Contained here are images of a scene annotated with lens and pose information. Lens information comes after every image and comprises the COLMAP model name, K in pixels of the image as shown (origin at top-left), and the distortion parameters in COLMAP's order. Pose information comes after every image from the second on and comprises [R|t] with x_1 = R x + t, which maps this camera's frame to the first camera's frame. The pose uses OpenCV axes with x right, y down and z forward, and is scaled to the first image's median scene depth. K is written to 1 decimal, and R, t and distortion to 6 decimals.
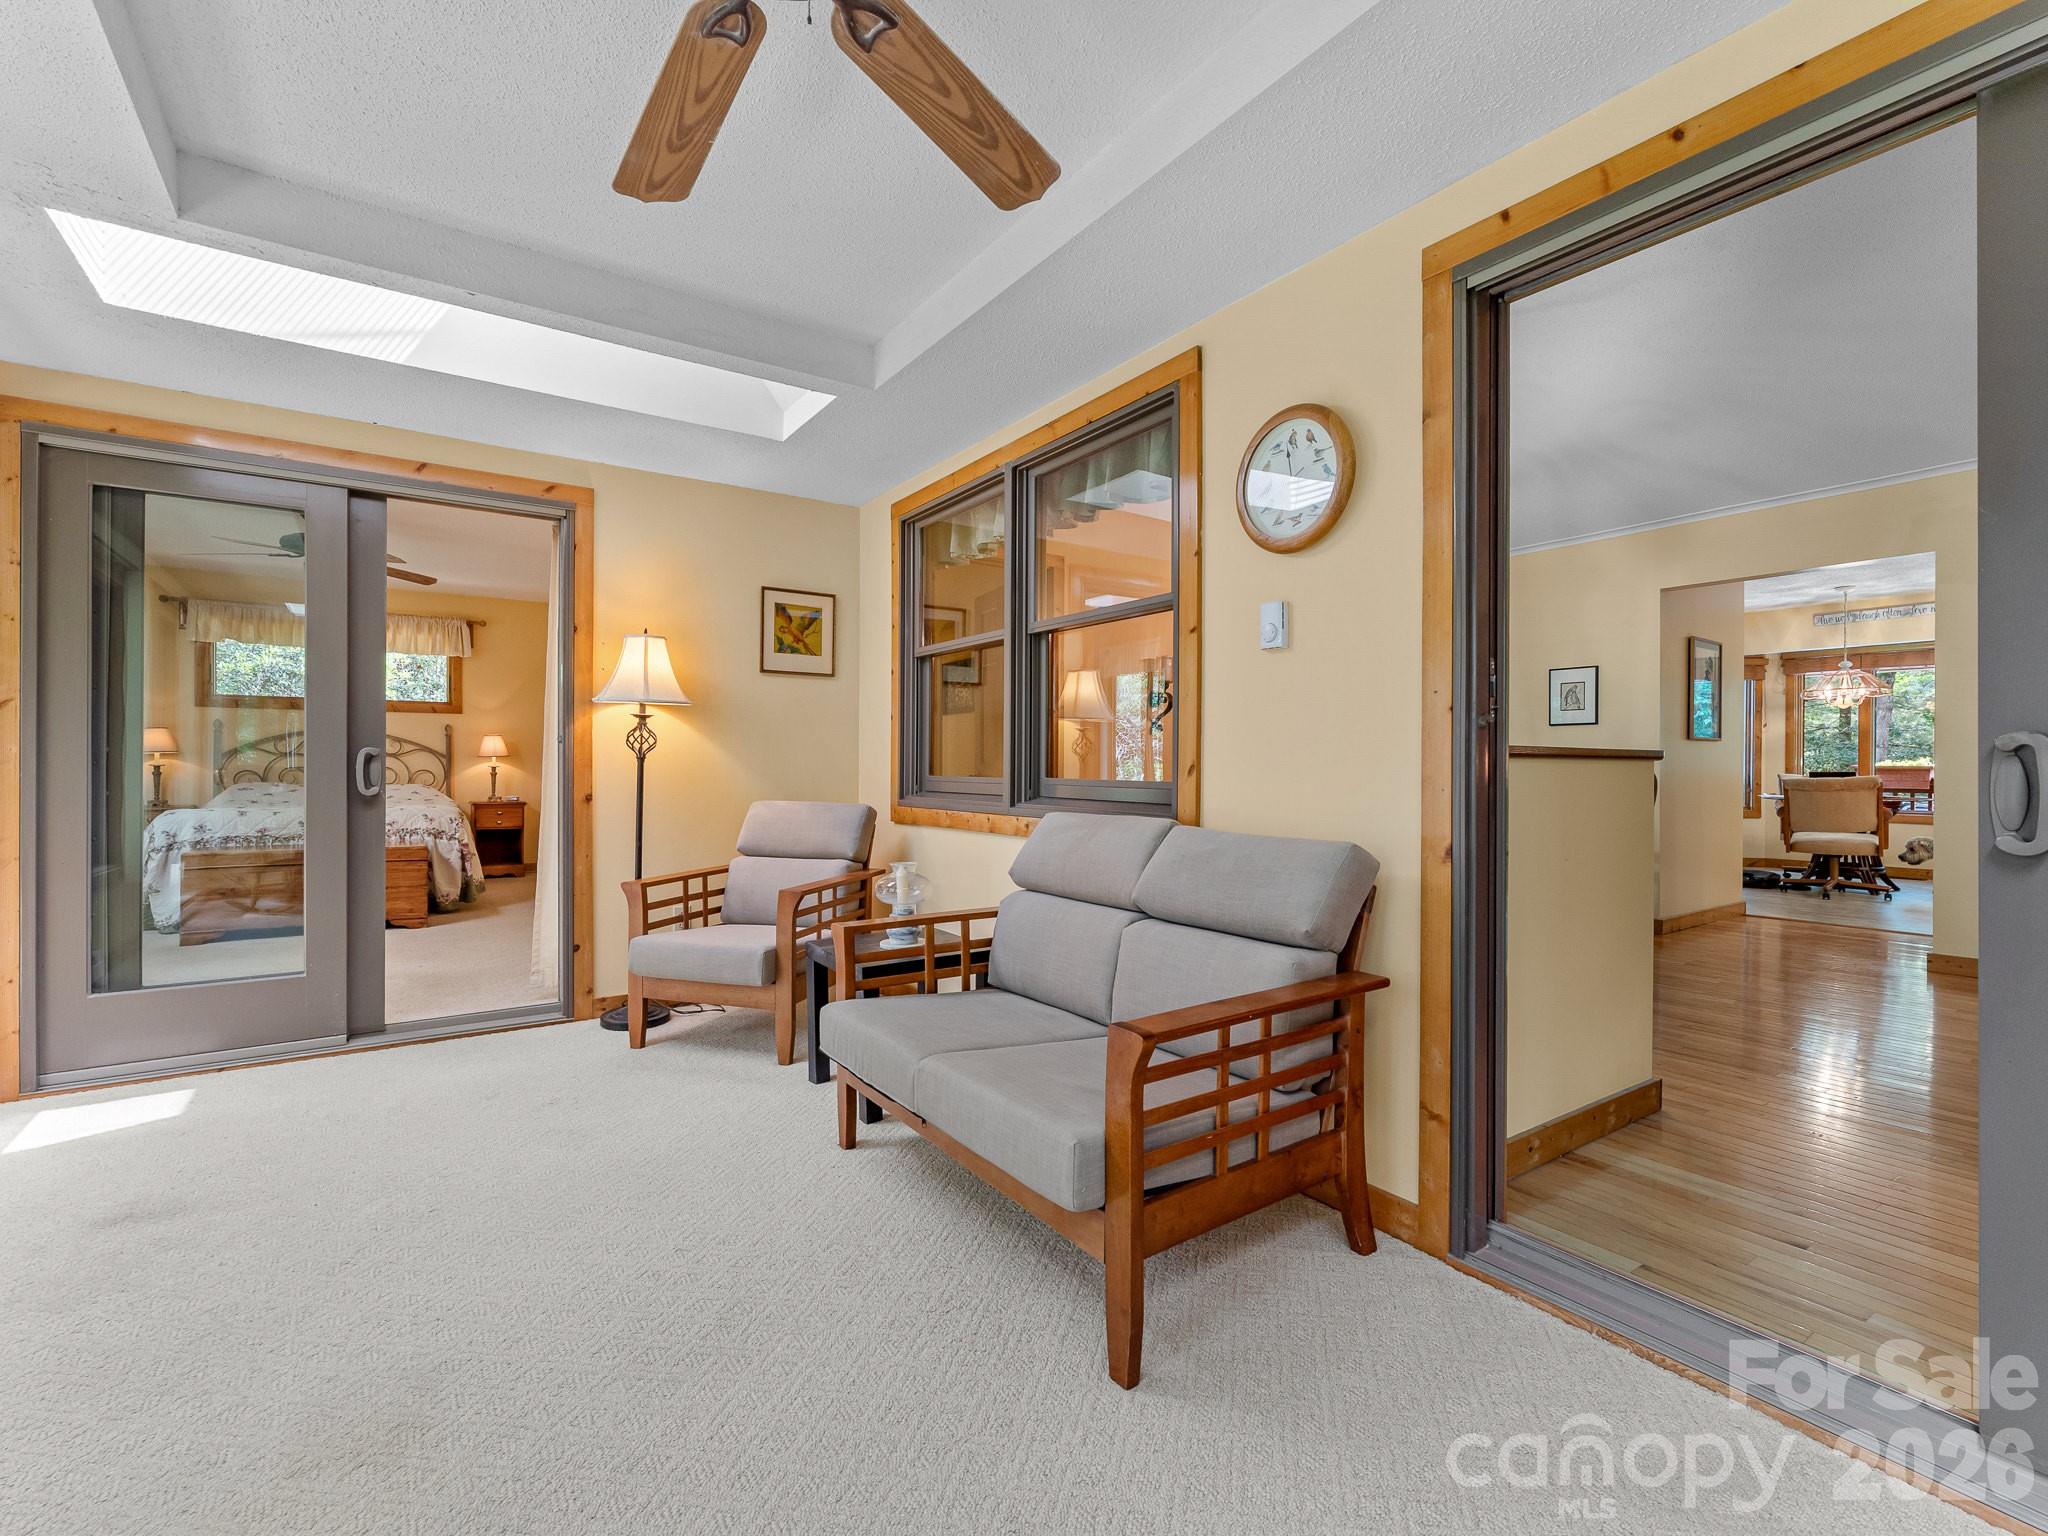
lens RADIAL K [[928.8, 0, 1027.0], [0, 928.8, 766.5], [0, 0, 1]] dist [0.003581, -0.001319]
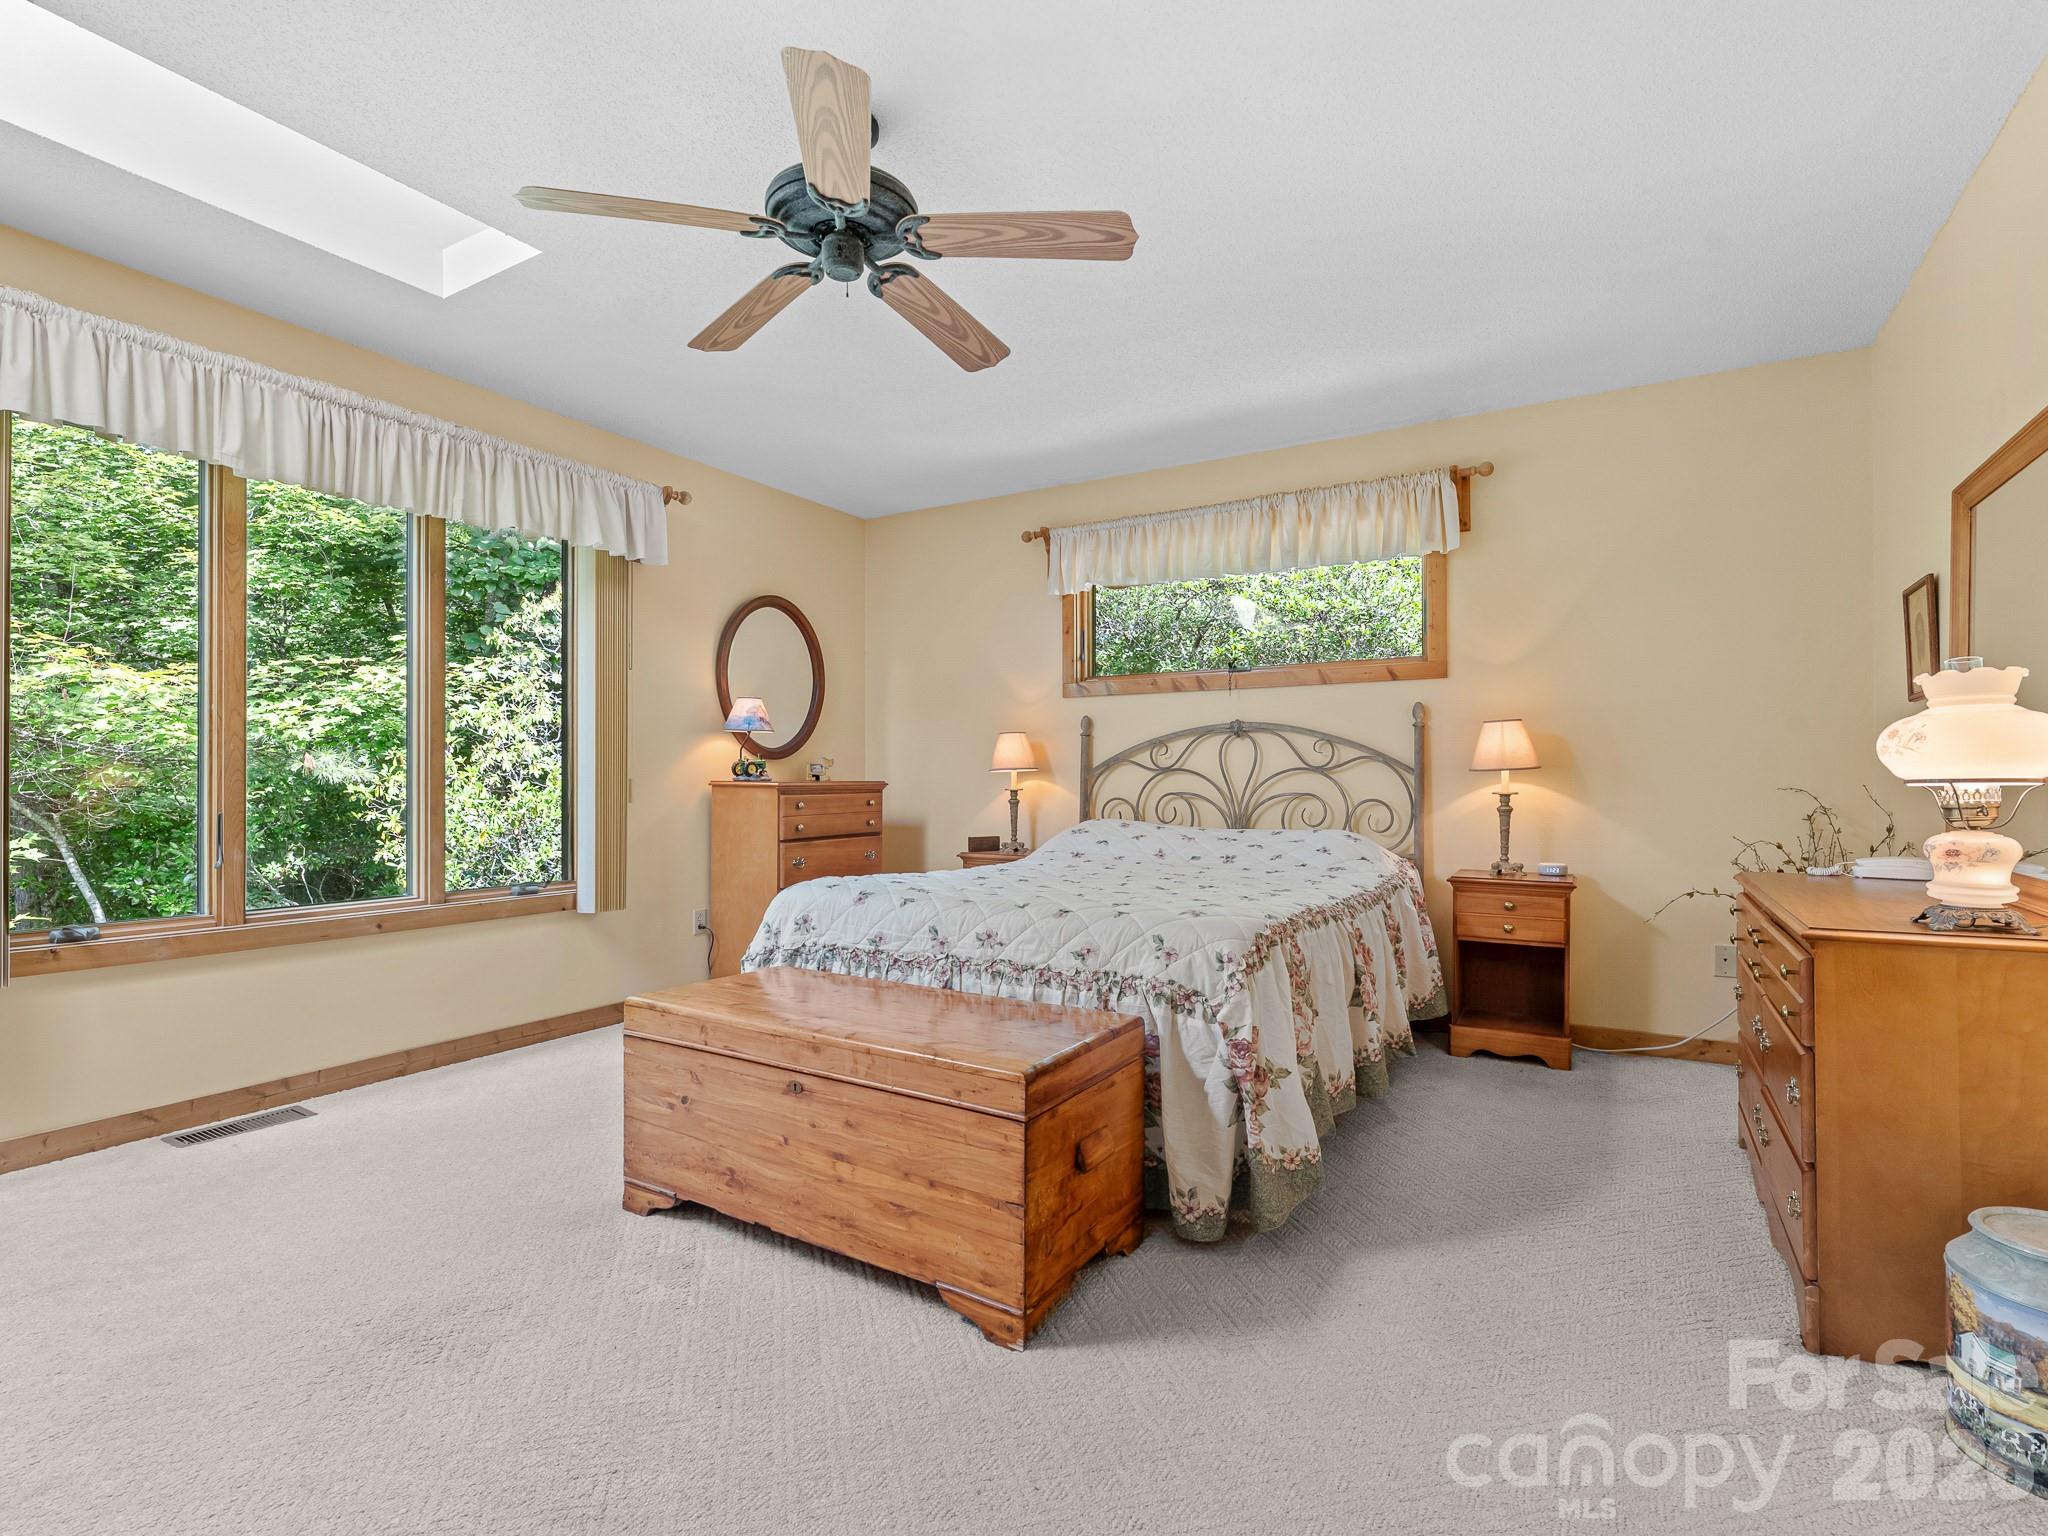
lens RADIAL K [[1016.3, 0, 1008.8], [0, 1016.3, 775.7], [0, 0, 1]] dist [-0.006844, 0.000236]
pose [[0.416004, -0.007246, -0.909334, -0.510466], [0.001534, 0.999972, -0.007266, -0.010384], [0.909362, 0.001628, 0.416004, 1.253093]]
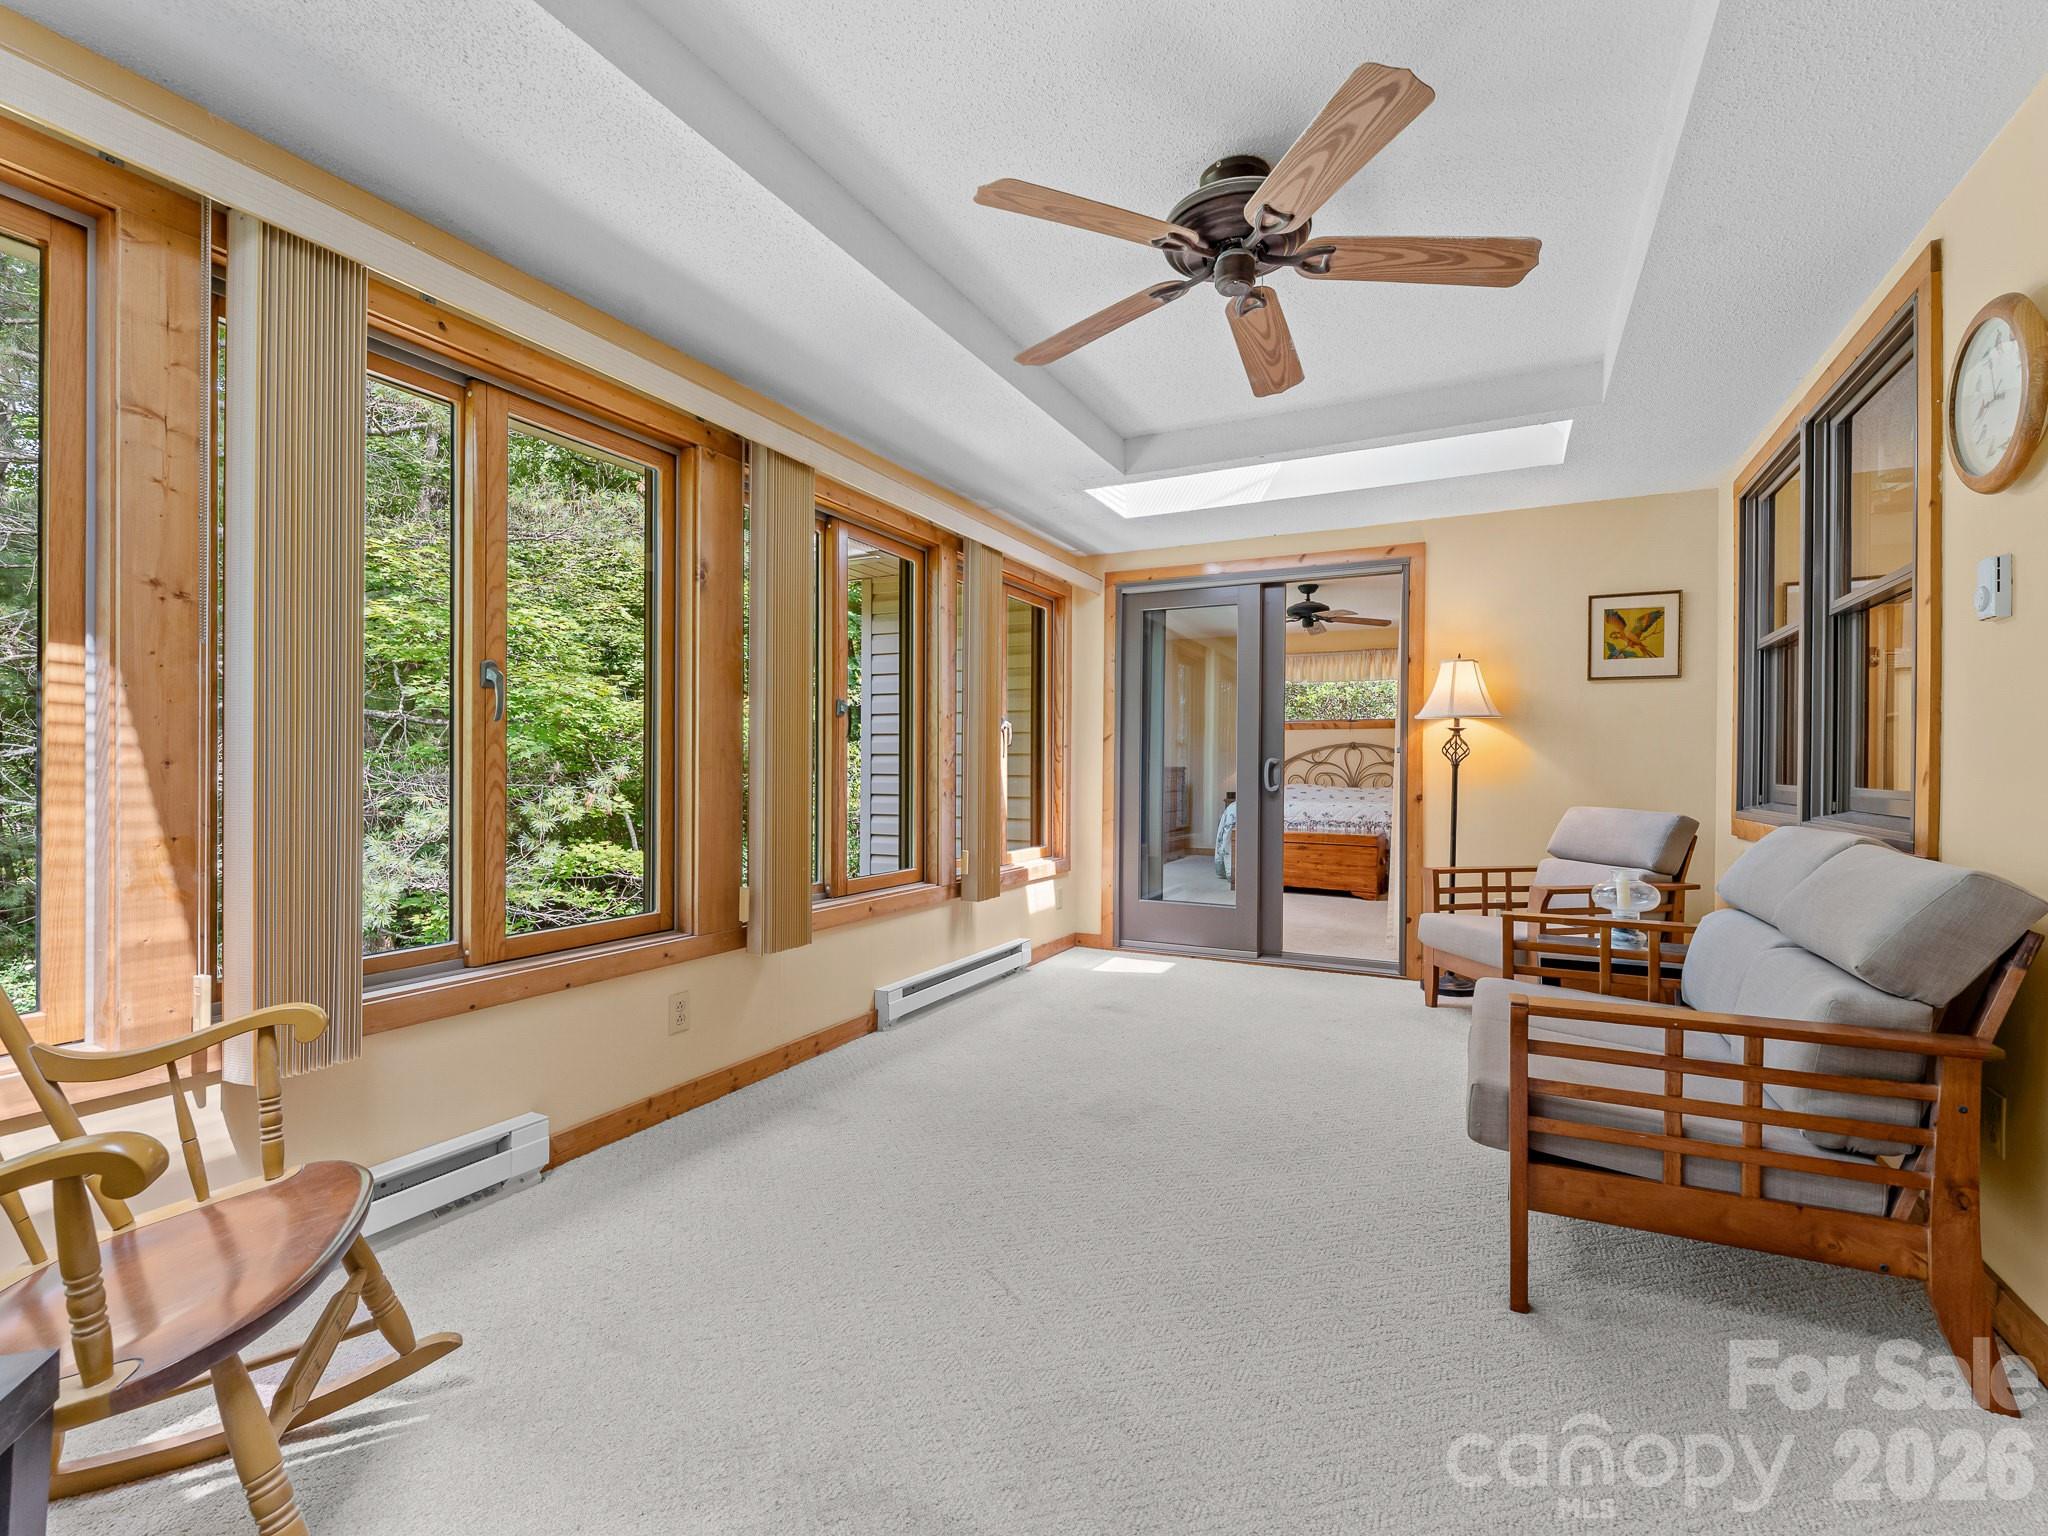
lens RADIAL K [[928.8, 0, 1010.2], [0, 928.8, 766.8], [0, 0, 1]] dist [0.003581, -0.001319]
pose [[0.471645, -0.000797, -0.881788, 0.330357], [-0.006304, 0.999971, -0.004276, 0.001710], [0.881766, 0.007576, 0.471626, -0.039720]]
